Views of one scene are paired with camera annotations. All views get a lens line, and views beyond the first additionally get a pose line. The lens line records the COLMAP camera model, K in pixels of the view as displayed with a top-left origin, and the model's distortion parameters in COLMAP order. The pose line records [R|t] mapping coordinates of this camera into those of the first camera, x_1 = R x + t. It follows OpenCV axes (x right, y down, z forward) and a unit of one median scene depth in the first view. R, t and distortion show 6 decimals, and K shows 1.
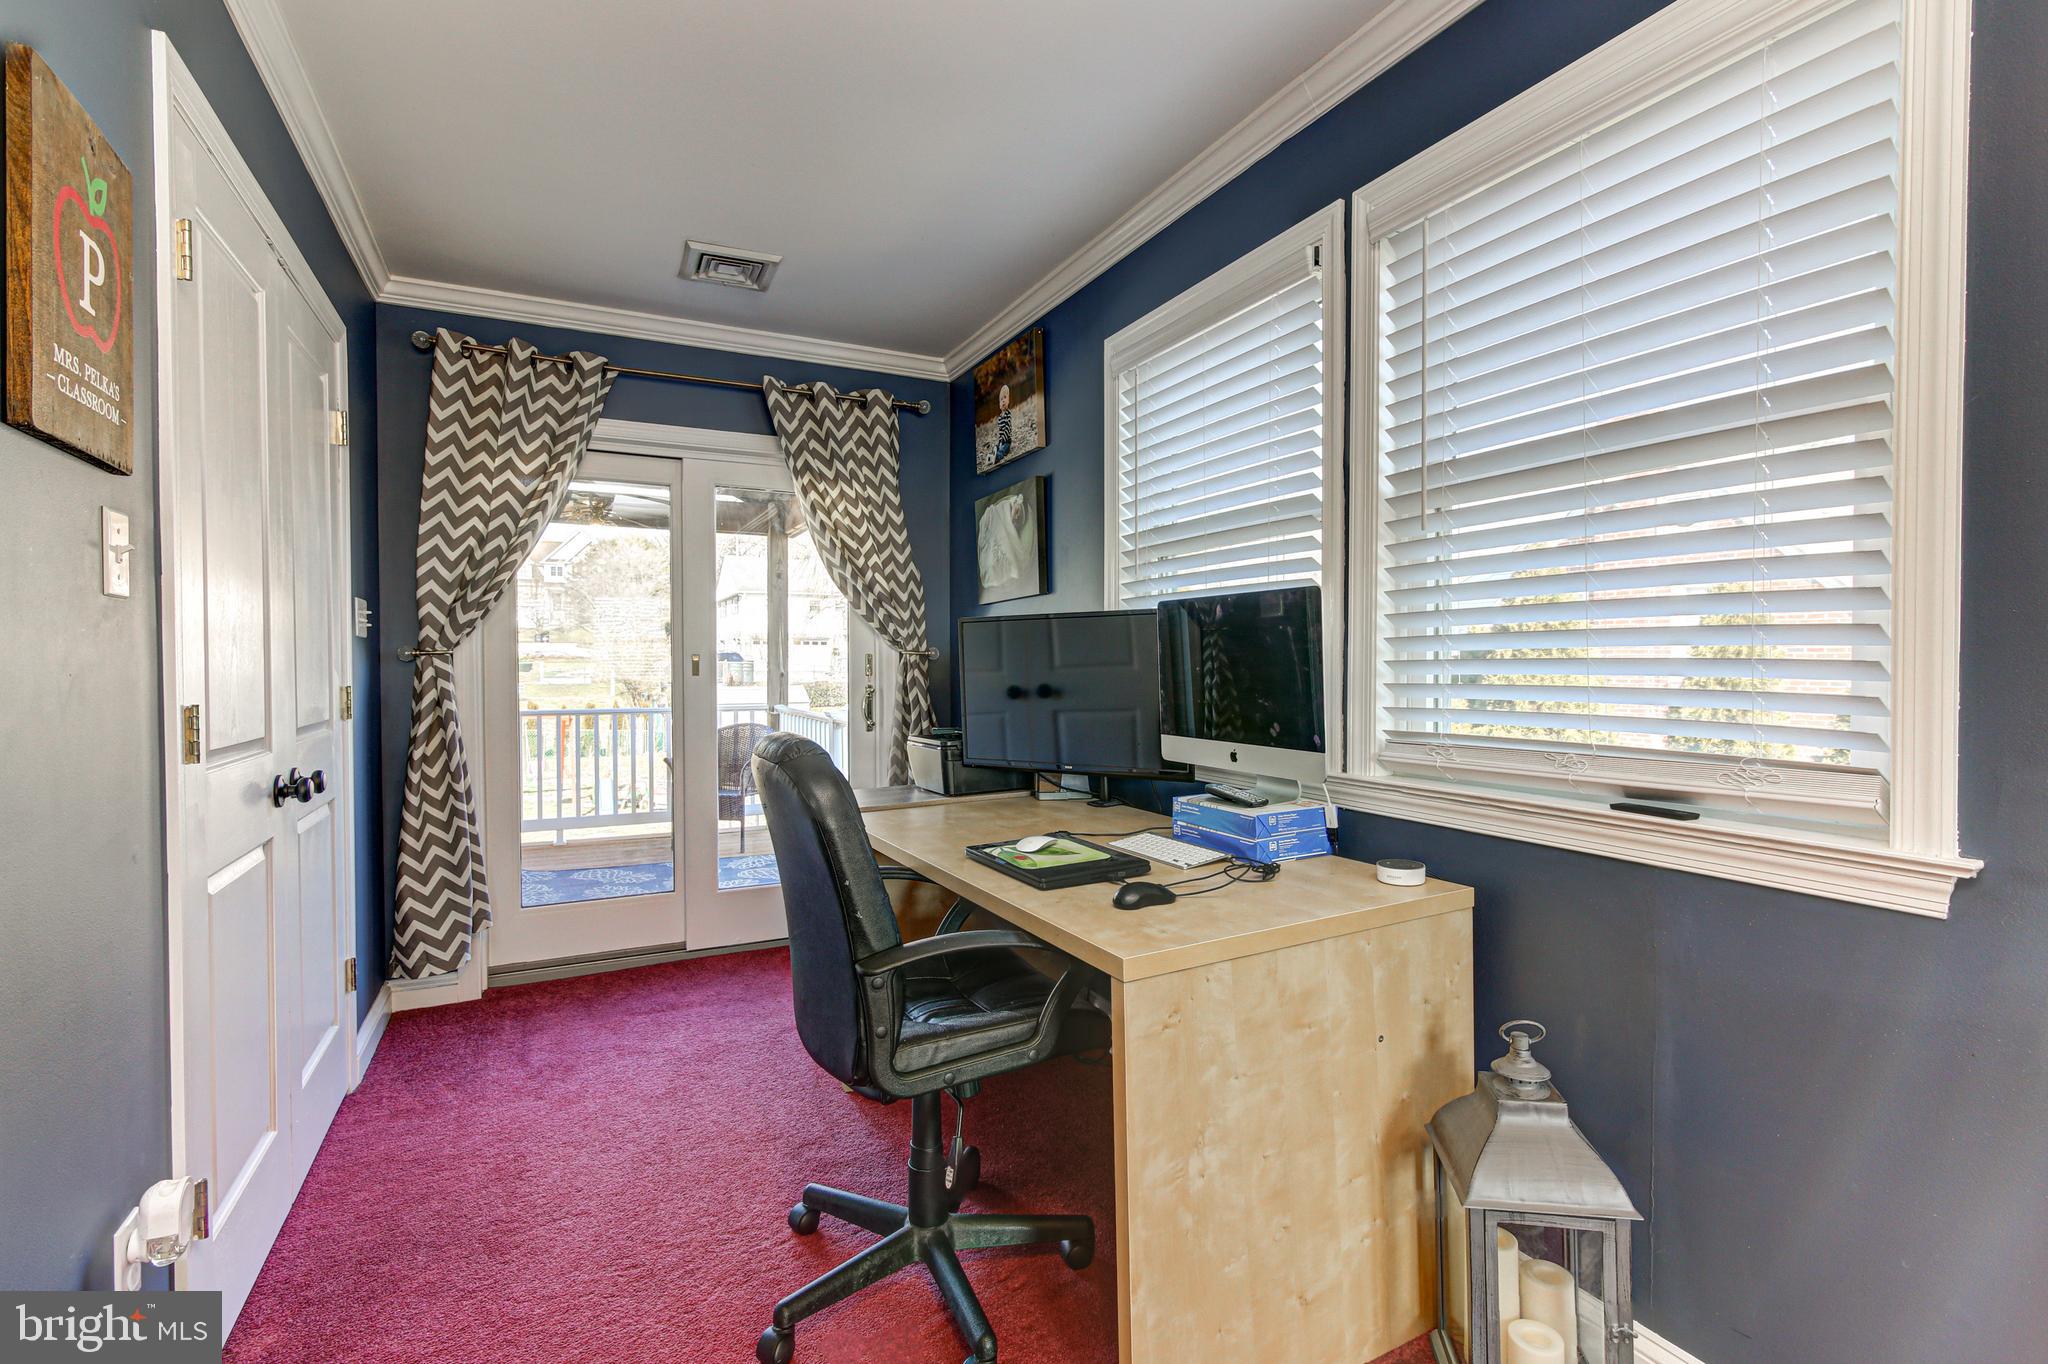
lens RADIAL K [[936.6, 0, 1020.8], [0, 936.6, 679.0], [0, 0, 1]] dist [0.003316, 0.002473]
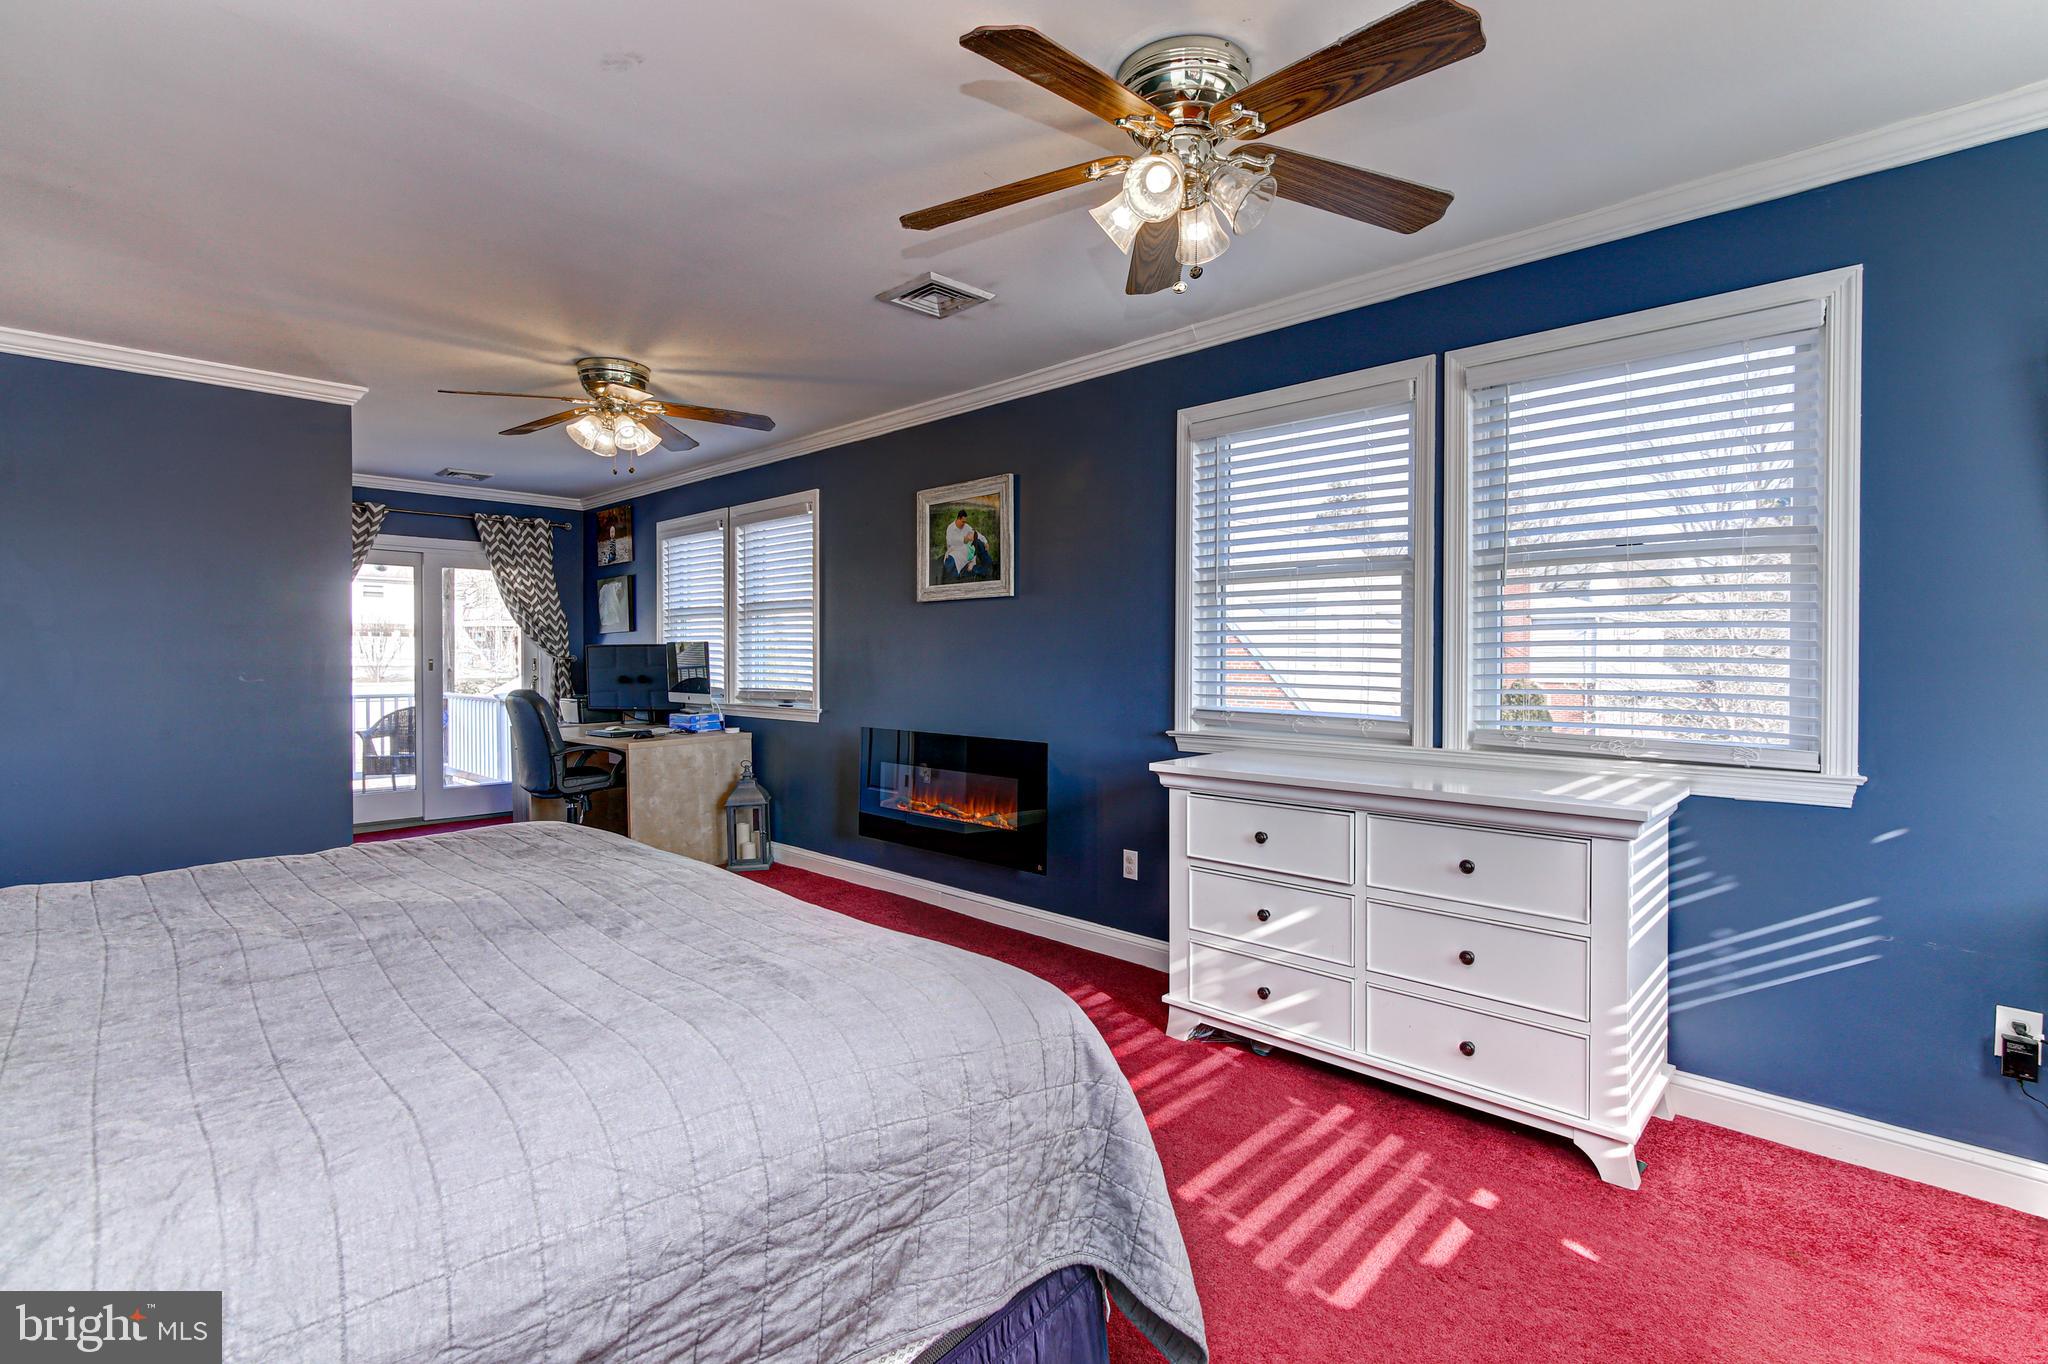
lens RADIAL K [[936.6, 0, 1019.5], [0, 936.6, 670.5], [0, 0, 1]] dist [0.003316, 0.002473]
pose [[0.938907, -0.000677, 0.344170, 0.106093], [0.002433, 0.999986, -0.004672, 0.008123], [-0.344162, 0.005224, 0.938896, -1.146699]]
